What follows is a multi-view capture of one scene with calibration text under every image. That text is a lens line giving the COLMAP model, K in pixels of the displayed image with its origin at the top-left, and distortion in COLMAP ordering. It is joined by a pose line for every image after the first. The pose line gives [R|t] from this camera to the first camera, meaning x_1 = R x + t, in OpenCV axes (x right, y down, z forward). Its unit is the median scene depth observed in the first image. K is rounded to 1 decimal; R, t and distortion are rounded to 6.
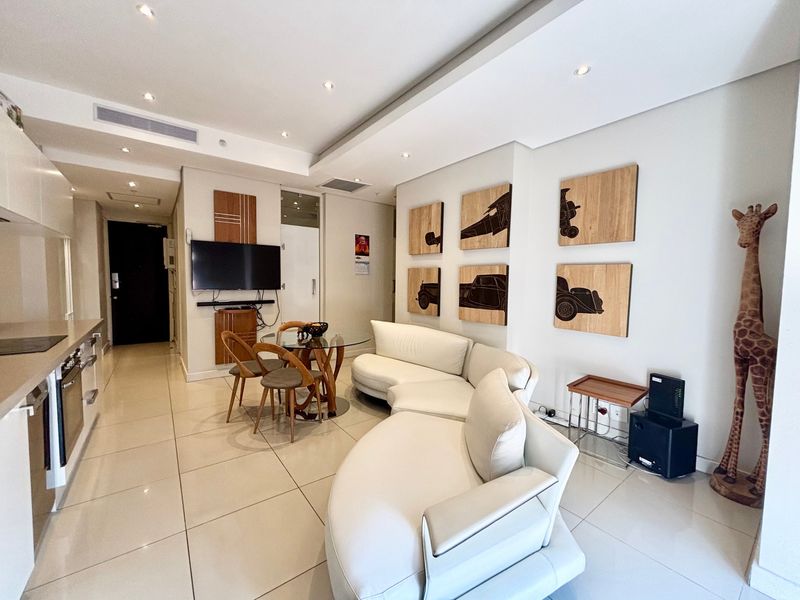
lens RADIAL K [[320.9, 0, 399.7], [0, 320.9, 300.8], [0, 0, 1]] dist [0.000310, -0.002477]
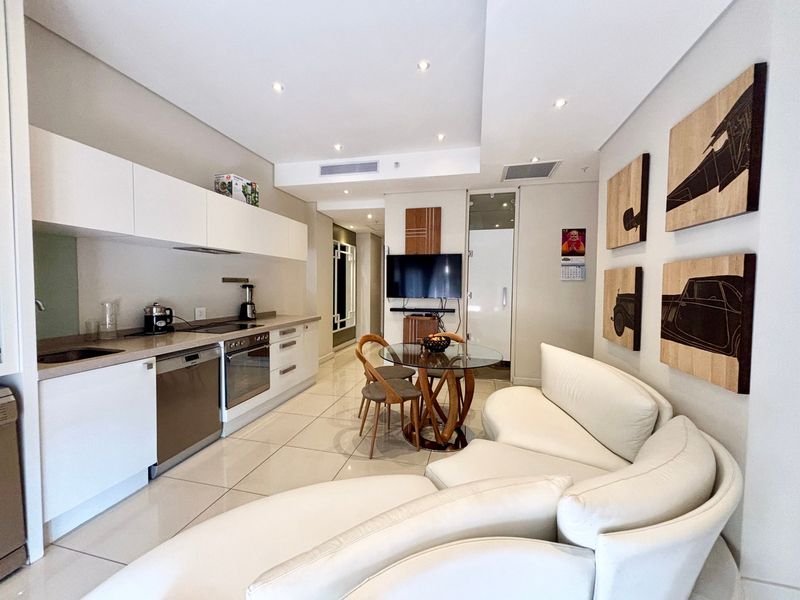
lens RADIAL K [[320.9, 0, 399.6], [0, 320.9, 300.8], [0, 0, 1]] dist [0.000310, -0.002477]
pose [[0.632537, 0.028679, -0.773999, 0.296200], [-0.049792, 0.998753, -0.003684, -0.018505], [0.772928, 0.040870, 0.633176, 0.294796]]
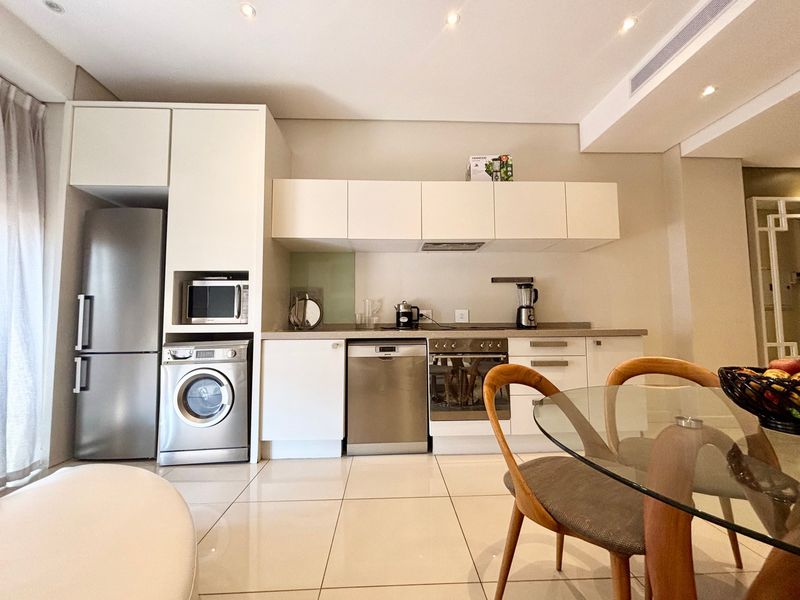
lens RADIAL K [[320.9, 0, 394.9], [0, 320.9, 300.5], [0, 0, 1]] dist [0.000310, -0.002477]
pose [[-0.579271, -0.064161, -0.812606, 0.062470], [-0.054137, 0.997725, -0.040186, 0.039052], [0.813336, 0.020714, -0.581426, 0.742626]]
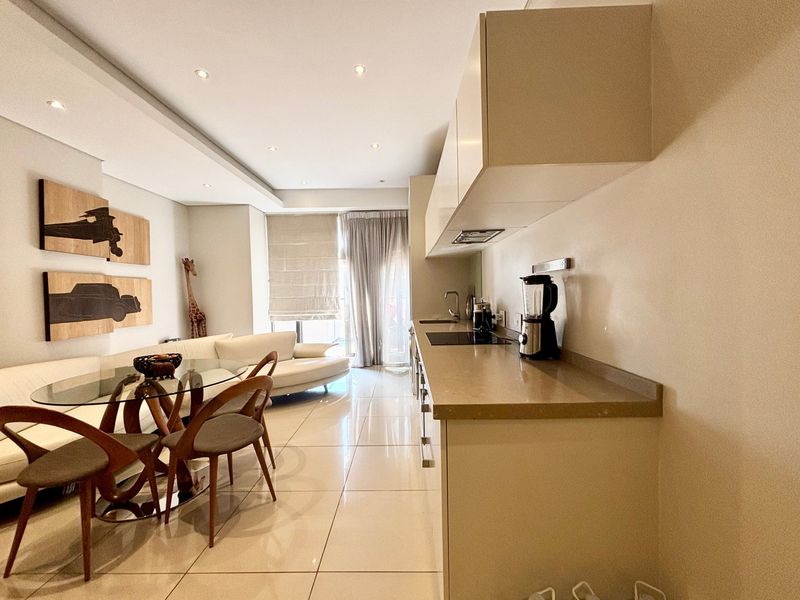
lens RADIAL K [[320.9, 0, 398.9], [0, 320.9, 301.1], [0, 0, 1]] dist [0.000310, -0.002477]
pose [[-0.788223, -0.020240, 0.615057, -0.855891], [0.042289, 0.995315, 0.086950, -0.061403], [-0.613935, 0.094546, -0.783674, 0.993491]]
